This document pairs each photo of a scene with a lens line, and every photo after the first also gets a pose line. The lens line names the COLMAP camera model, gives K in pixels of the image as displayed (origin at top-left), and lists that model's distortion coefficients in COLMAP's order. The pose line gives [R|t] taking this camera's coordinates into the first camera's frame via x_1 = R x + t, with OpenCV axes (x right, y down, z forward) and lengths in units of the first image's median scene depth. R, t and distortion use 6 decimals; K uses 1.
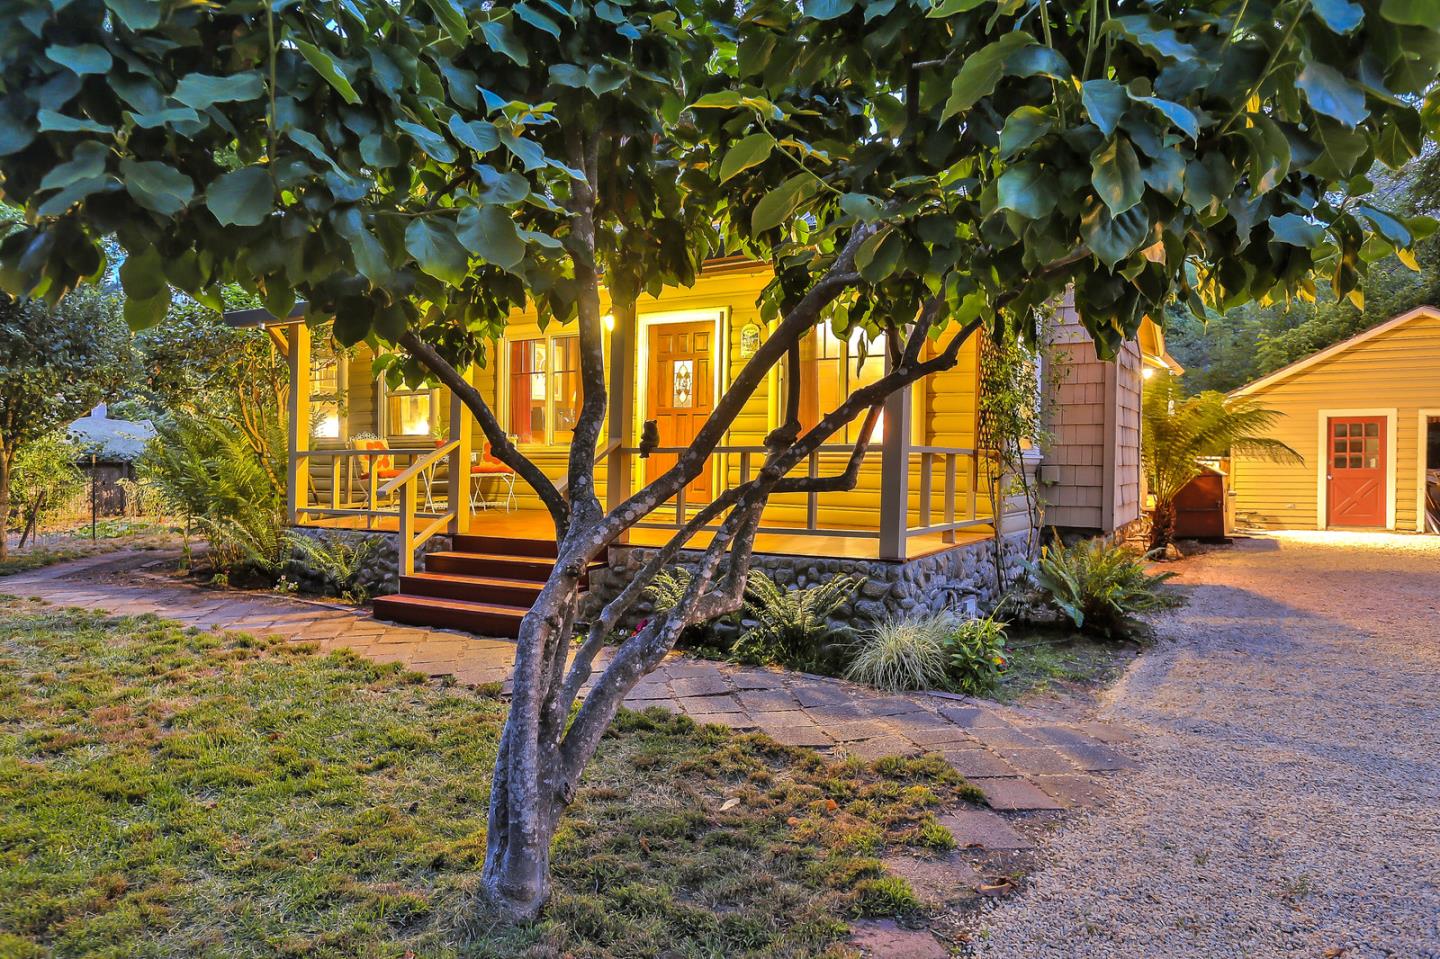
lens RADIAL K [[915.4, 0, 720.0], [0, 915.4, 479.5], [0, 0, 1]] dist [-0.003973, 0.000211]
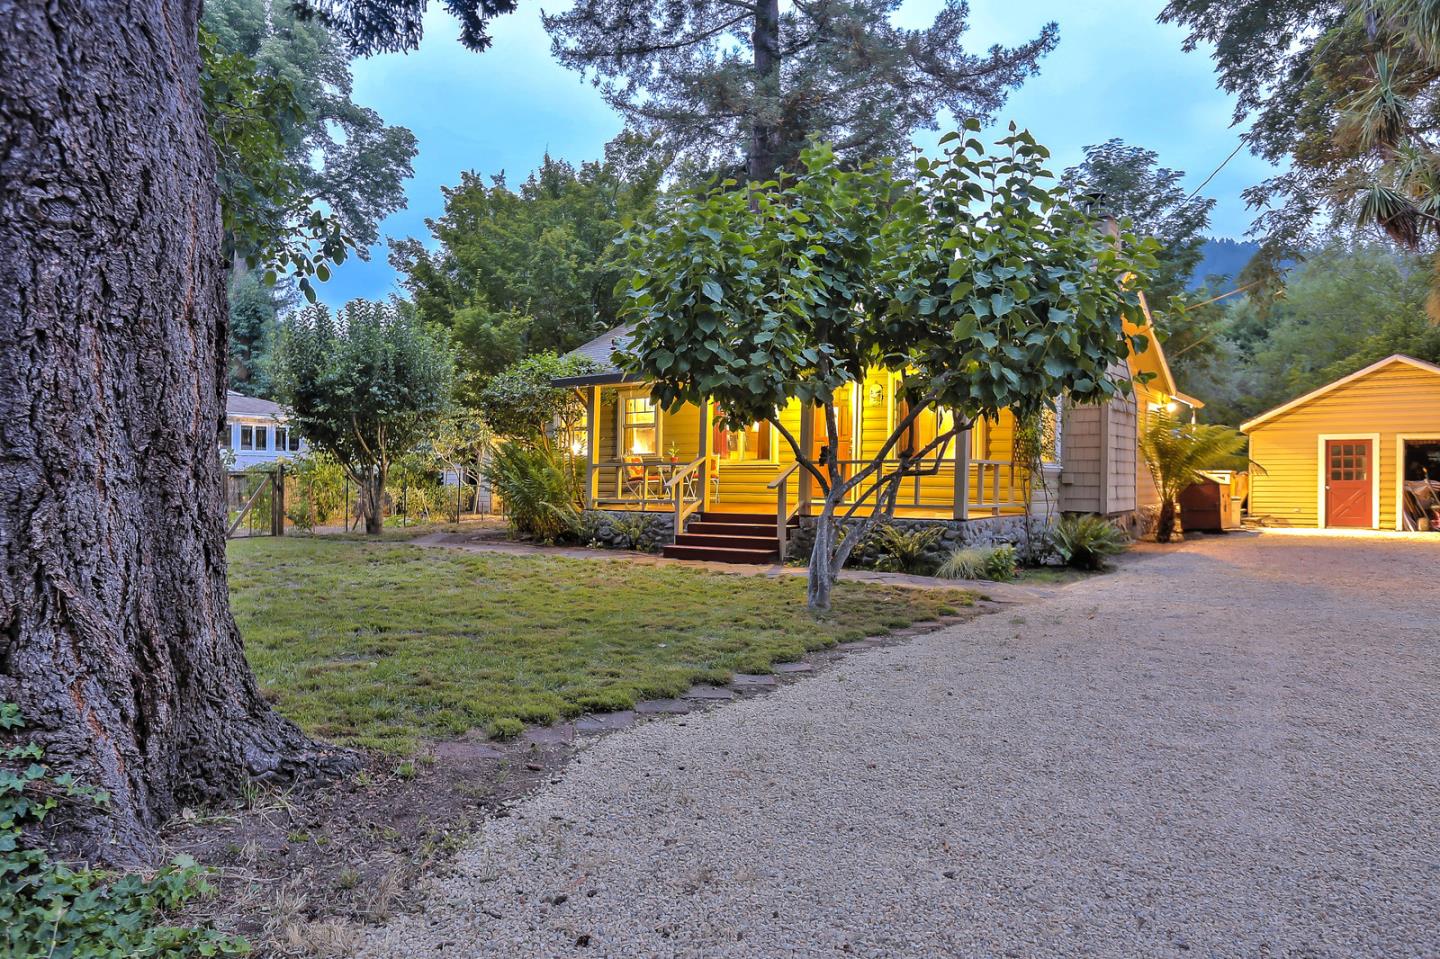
lens RADIAL K [[915.4, 0, 720.0], [0, 915.4, 479.5], [0, 0, 1]] dist [-0.003973, 0.000211]
pose [[0.995051, 0.002609, -0.099331, -0.087680], [-0.004763, 0.999759, -0.021450, 0.035497], [0.099251, 0.021817, 0.994823, -0.691160]]
